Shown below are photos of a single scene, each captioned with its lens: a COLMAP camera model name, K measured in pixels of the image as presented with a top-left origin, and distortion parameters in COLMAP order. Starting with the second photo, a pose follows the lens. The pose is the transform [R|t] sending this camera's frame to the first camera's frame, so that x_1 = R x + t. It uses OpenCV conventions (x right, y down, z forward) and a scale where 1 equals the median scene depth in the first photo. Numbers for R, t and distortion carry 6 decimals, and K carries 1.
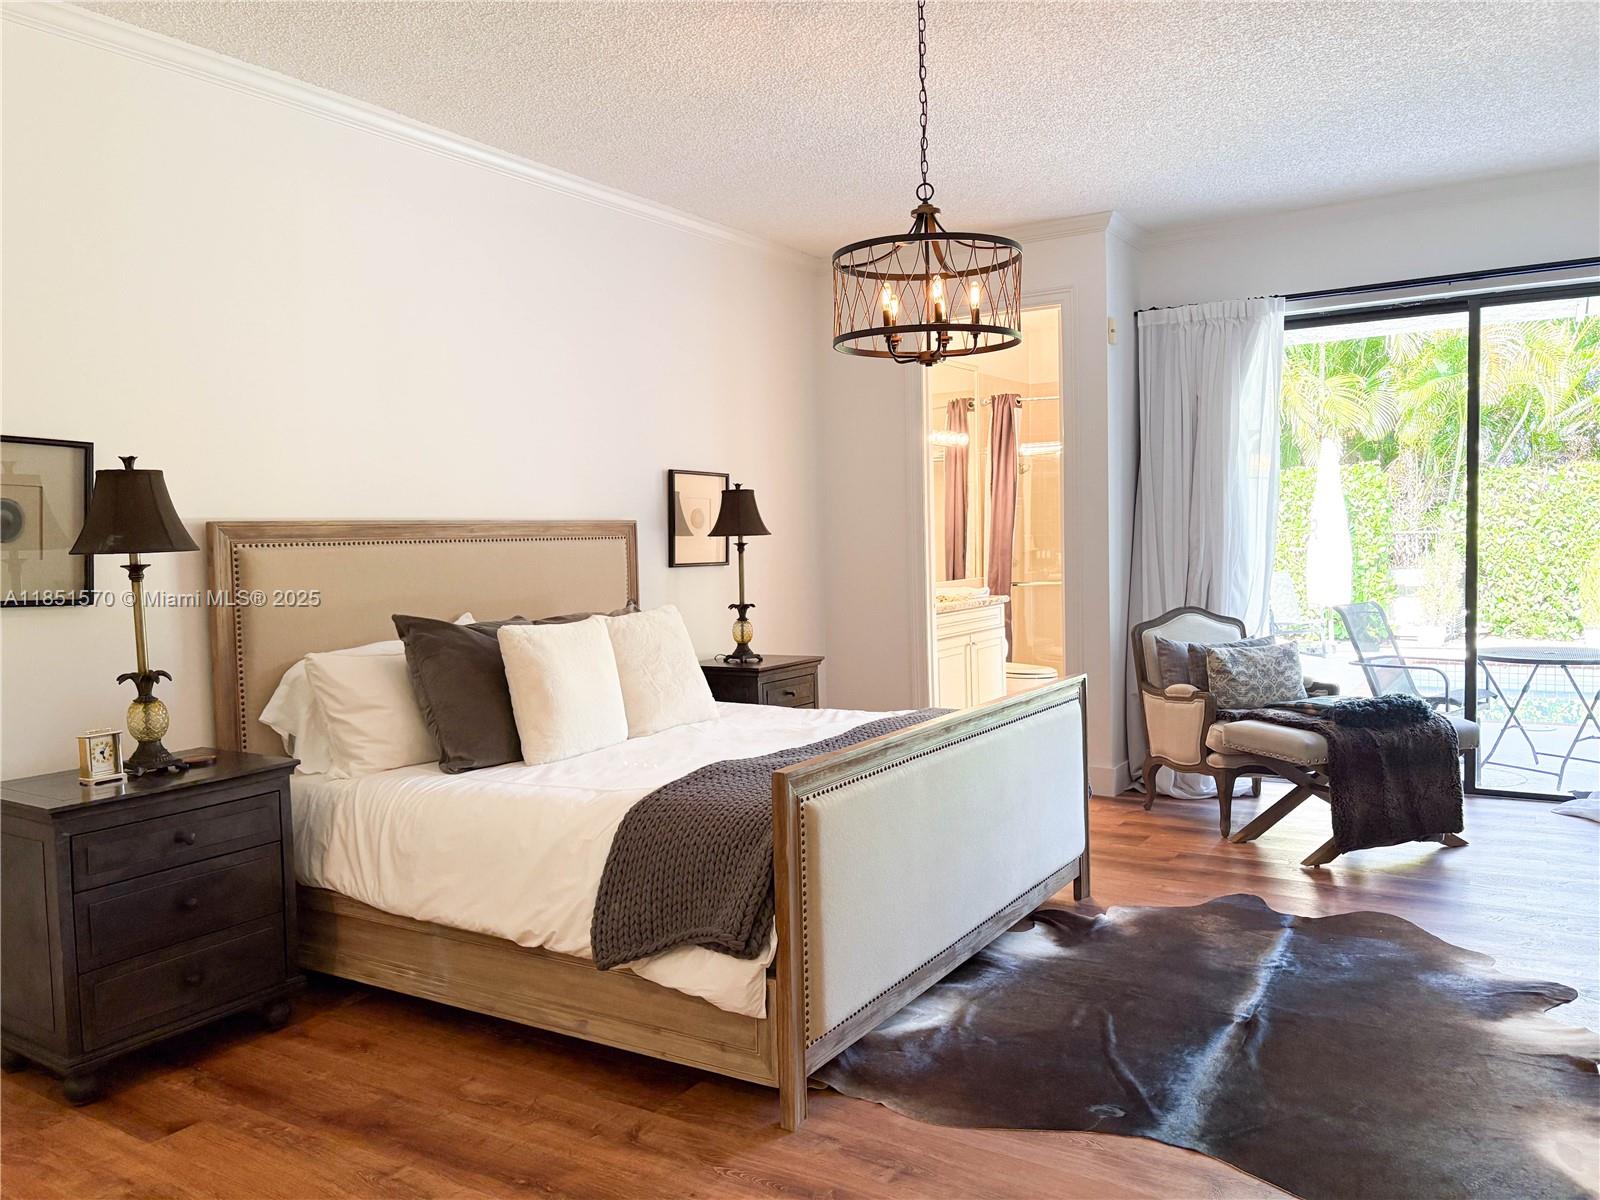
lens RADIAL K [[1213.4, 0, 800.6], [0, 1213.4, 601.4], [0, 0, 1]] dist [0.039340, -0.028222]
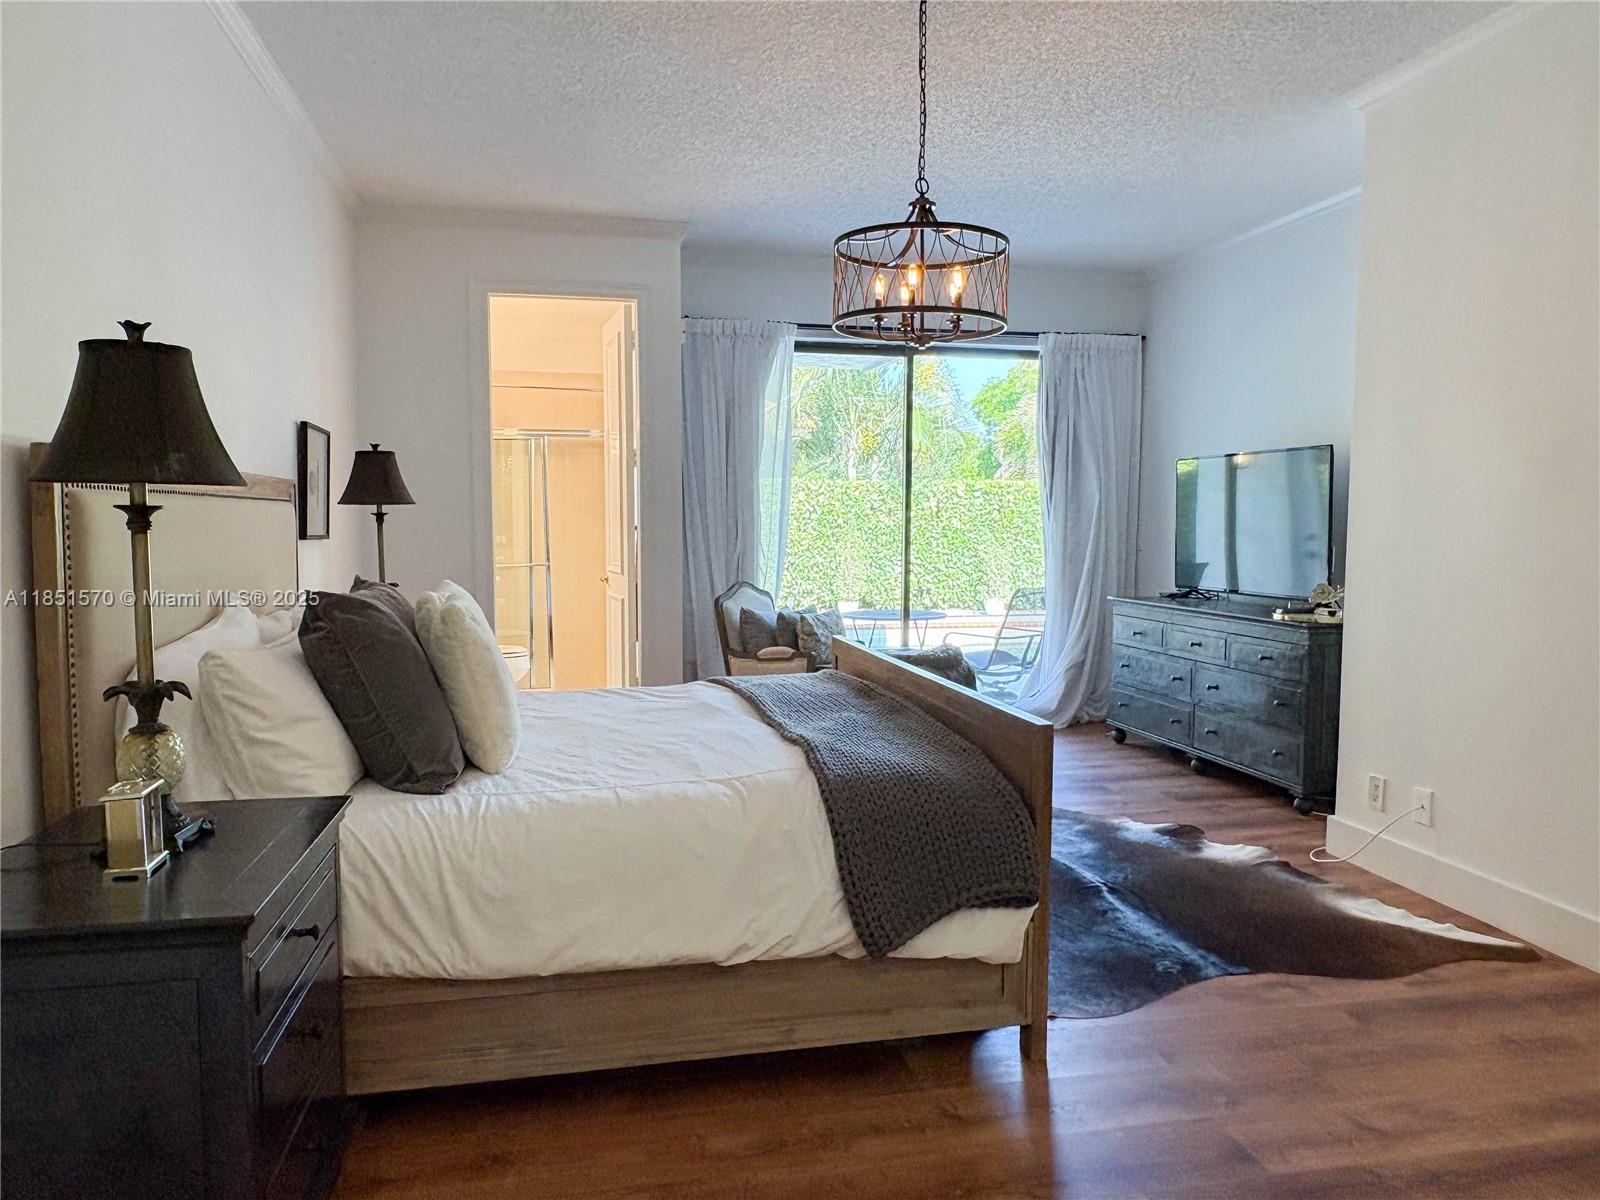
lens RADIAL K [[1109.4, 0, 798.7], [0, 1109.4, 604.8], [0, 0, 1]] dist [0.018689, -0.000776]
pose [[0.716274, -0.025251, 0.697362, -0.671560], [0.016663, 0.999679, 0.019083, 0.013565], [-0.697620, -0.002049, 0.716465, 0.371978]]
